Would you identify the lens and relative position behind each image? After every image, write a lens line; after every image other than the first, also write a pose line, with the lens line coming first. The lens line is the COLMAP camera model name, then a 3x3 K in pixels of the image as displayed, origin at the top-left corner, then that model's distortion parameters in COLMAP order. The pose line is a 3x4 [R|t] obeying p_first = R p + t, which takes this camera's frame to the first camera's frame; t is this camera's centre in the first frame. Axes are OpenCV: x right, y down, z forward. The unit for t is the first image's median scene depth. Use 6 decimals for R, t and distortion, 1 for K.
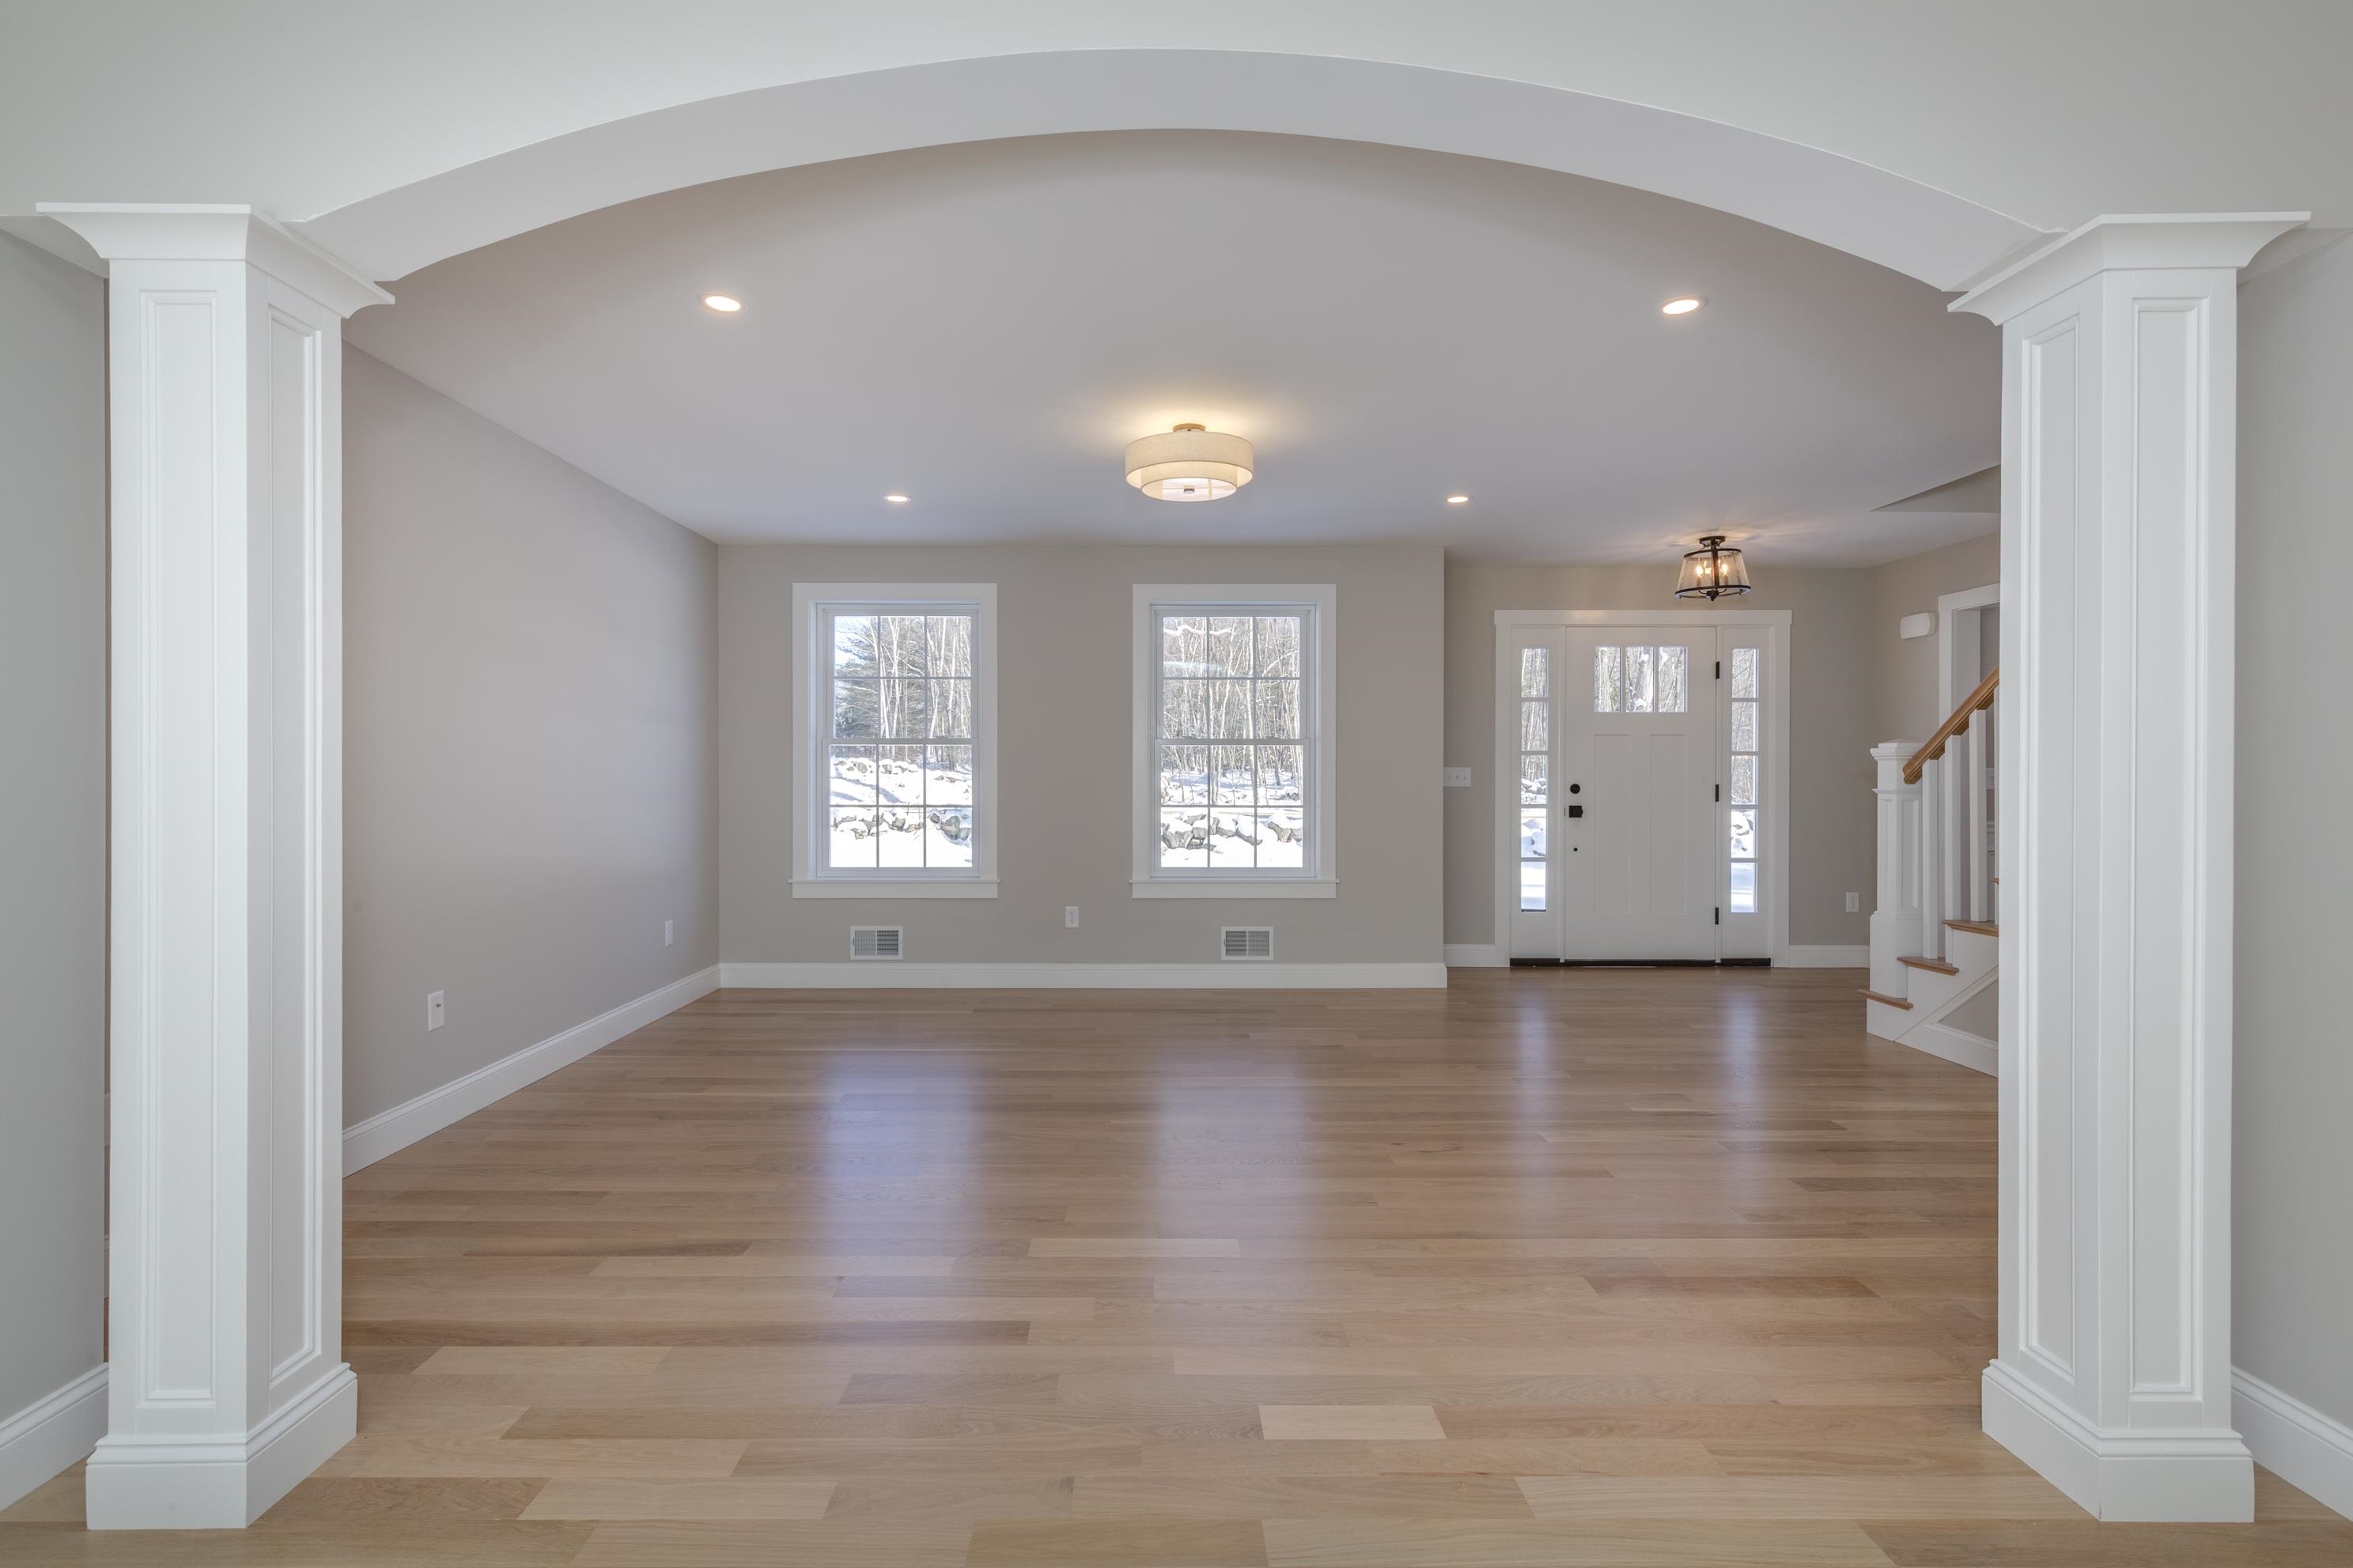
lens RADIAL K [[1037.3, 0, 1176.5], [0, 1037.3, 784.0], [0, 0, 1]] dist [0.010893, -0.000386]
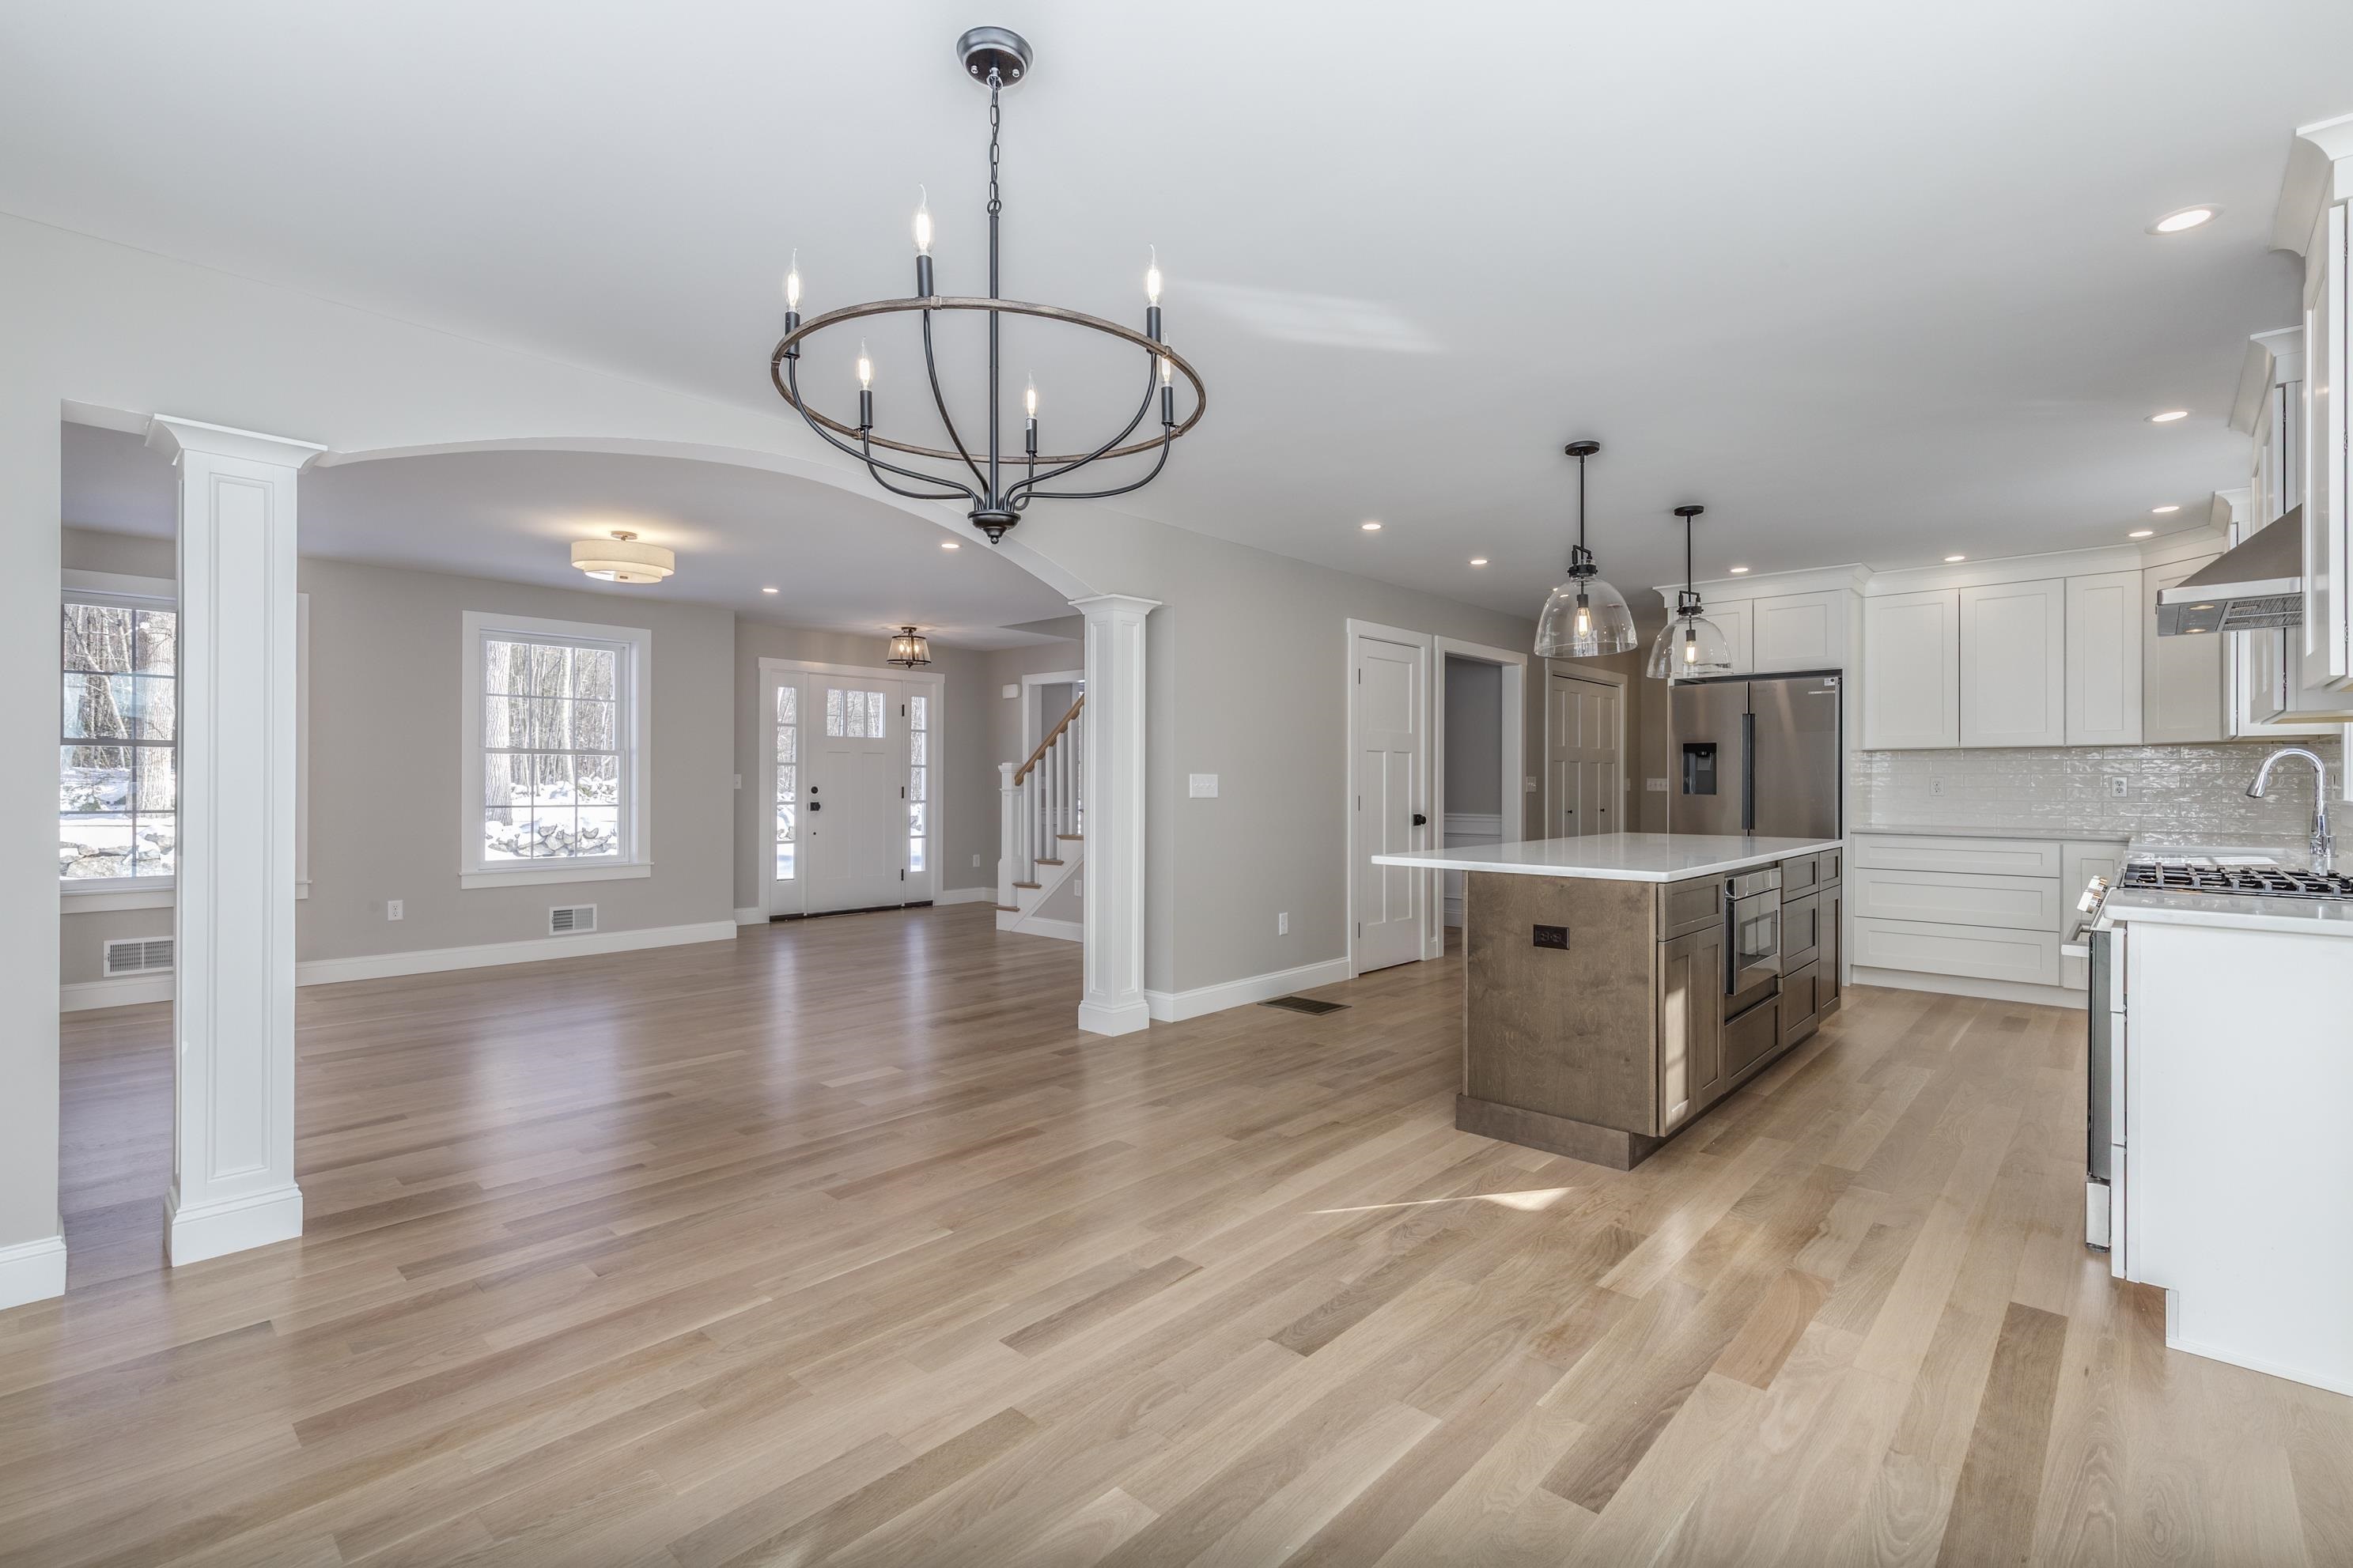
lens RADIAL K [[1041.8, 0, 1162.6], [0, 1041.8, 772.2], [0, 0, 1]] dist [-0.001223, -0.000154]
pose [[0.688988, 0.007570, 0.724734, -0.337269], [0.003415, 0.999900, -0.013690, 0.001555], [-0.724765, 0.011908, 0.688893, -0.329513]]
